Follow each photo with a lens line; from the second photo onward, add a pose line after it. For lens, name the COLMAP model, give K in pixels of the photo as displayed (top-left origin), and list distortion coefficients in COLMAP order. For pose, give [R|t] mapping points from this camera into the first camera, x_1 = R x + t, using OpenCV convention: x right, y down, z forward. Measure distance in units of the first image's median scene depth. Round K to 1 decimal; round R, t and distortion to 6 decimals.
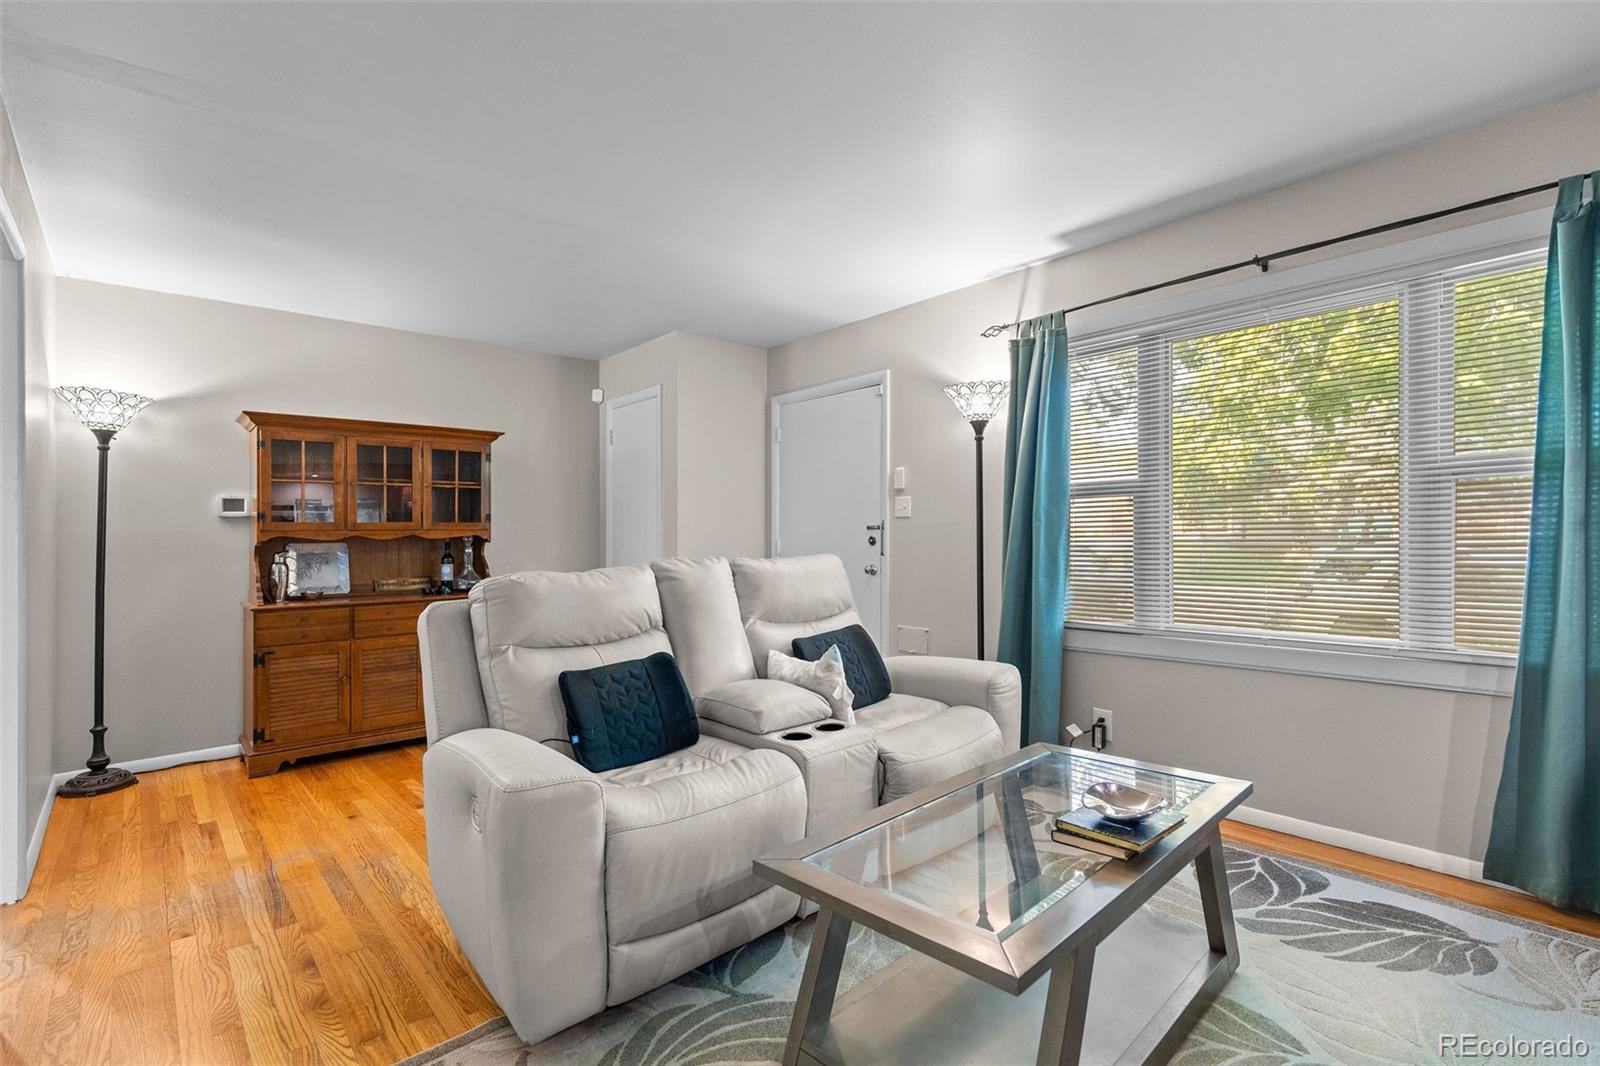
lens RADIAL K [[721.1, 0, 806.9], [0, 721.1, 536.1], [0, 0, 1]] dist [0.006078, -0.000957]
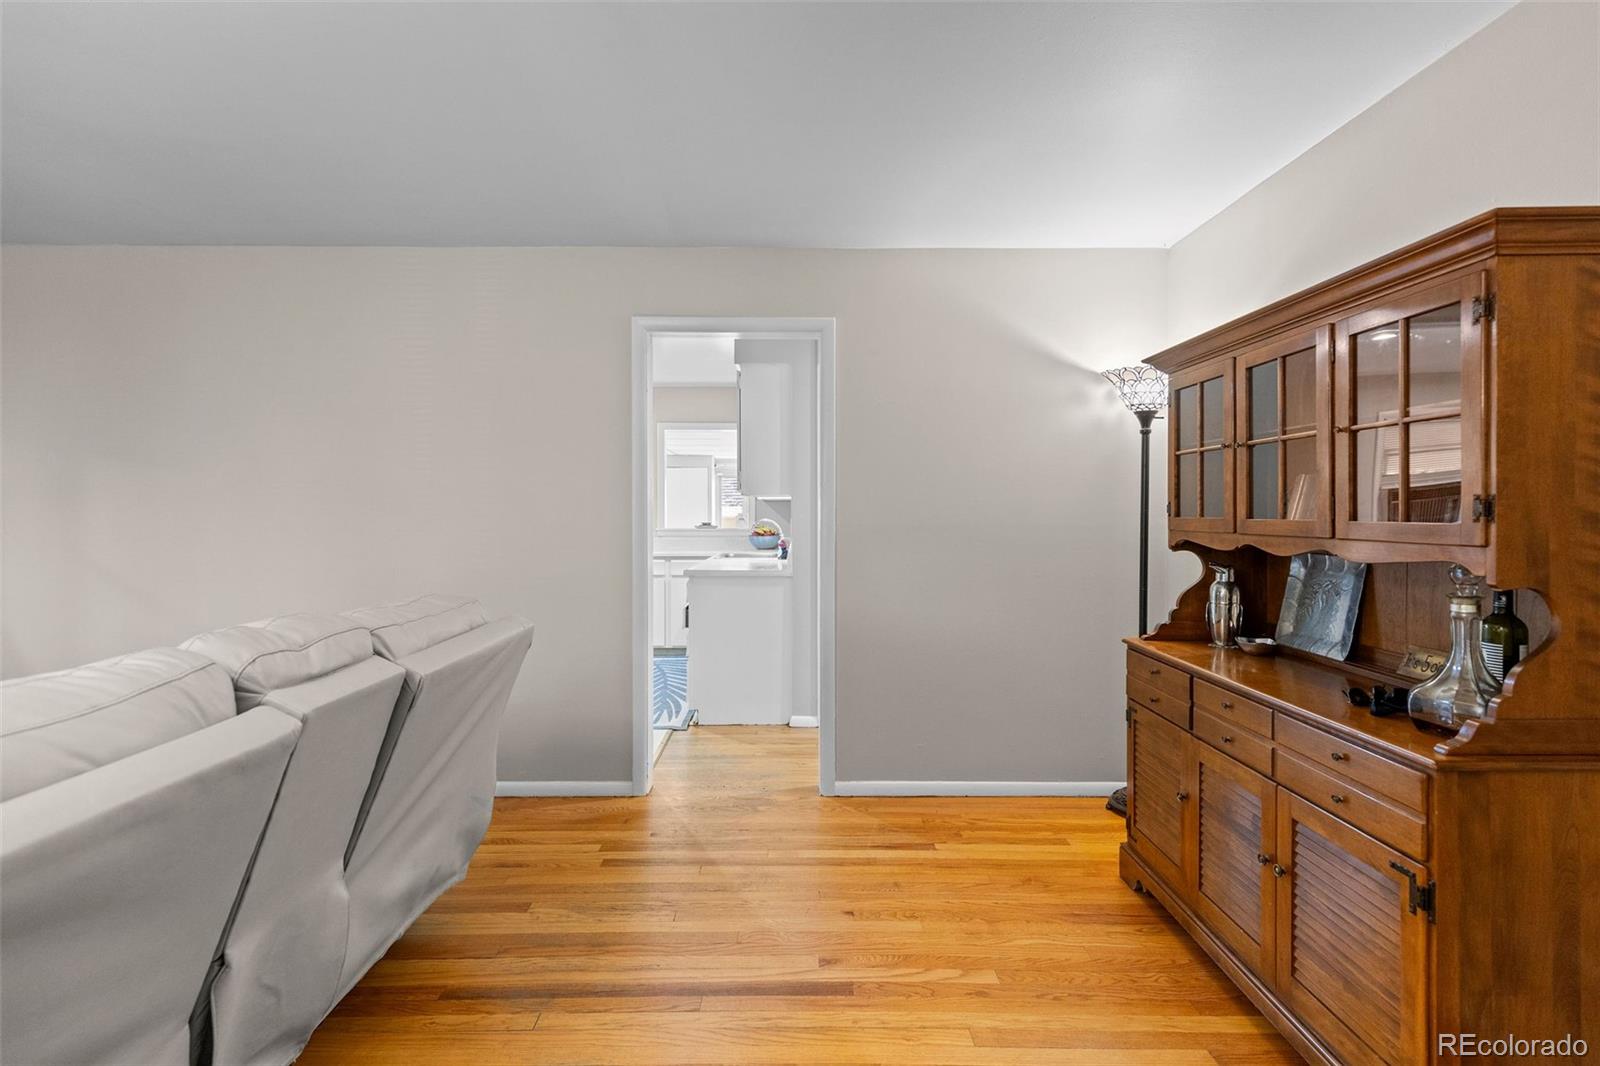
lens RADIAL K [[721.1, 0, 811.5], [0, 721.1, 523.5], [0, 0, 1]] dist [0.006078, -0.000957]
pose [[-0.664487, 0.028223, -0.746766, -0.047697], [0.006803, 0.999474, 0.031721, -0.043846], [0.747268, 0.015998, -0.664330, 1.429108]]
